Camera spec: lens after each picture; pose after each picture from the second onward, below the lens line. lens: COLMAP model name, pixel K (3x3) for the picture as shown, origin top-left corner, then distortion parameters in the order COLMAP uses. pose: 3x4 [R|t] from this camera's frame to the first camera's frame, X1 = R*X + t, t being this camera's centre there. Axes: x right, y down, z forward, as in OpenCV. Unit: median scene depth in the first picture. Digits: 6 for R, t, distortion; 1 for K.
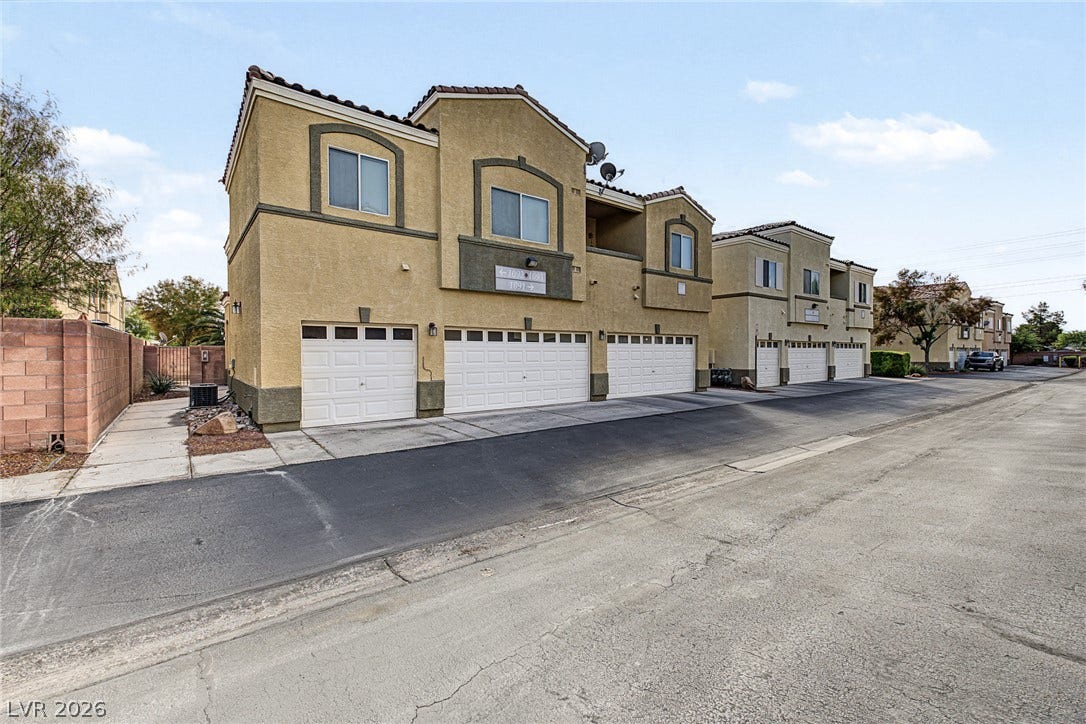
lens RADIAL K [[464.4, 0, 544.9], [0, 464.4, 358.0], [0, 0, 1]] dist [-0.002369, -0.000560]
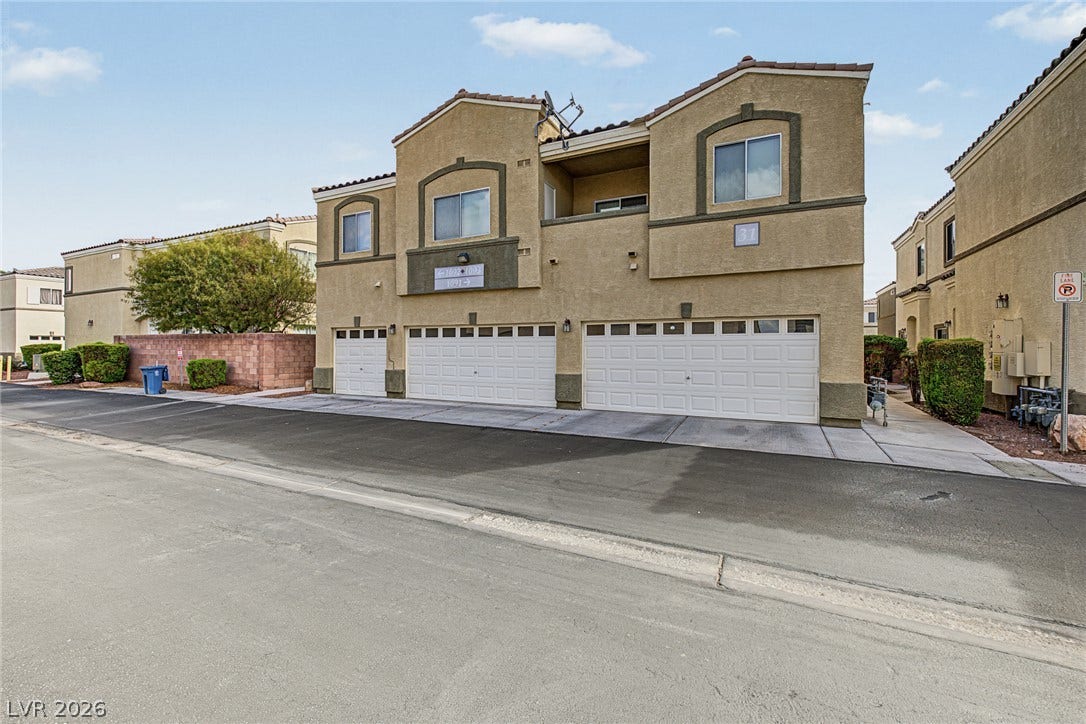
lens RADIAL K [[464.4, 0, 542.9], [0, 464.4, 345.1], [0, 0, 1]] dist [-0.002369, -0.000560]
pose [[0.420820, -0.002876, -0.907140, 0.903899], [-0.012329, 0.999884, -0.008890, -0.009761], [0.907061, 0.014925, 0.420736, 0.695421]]
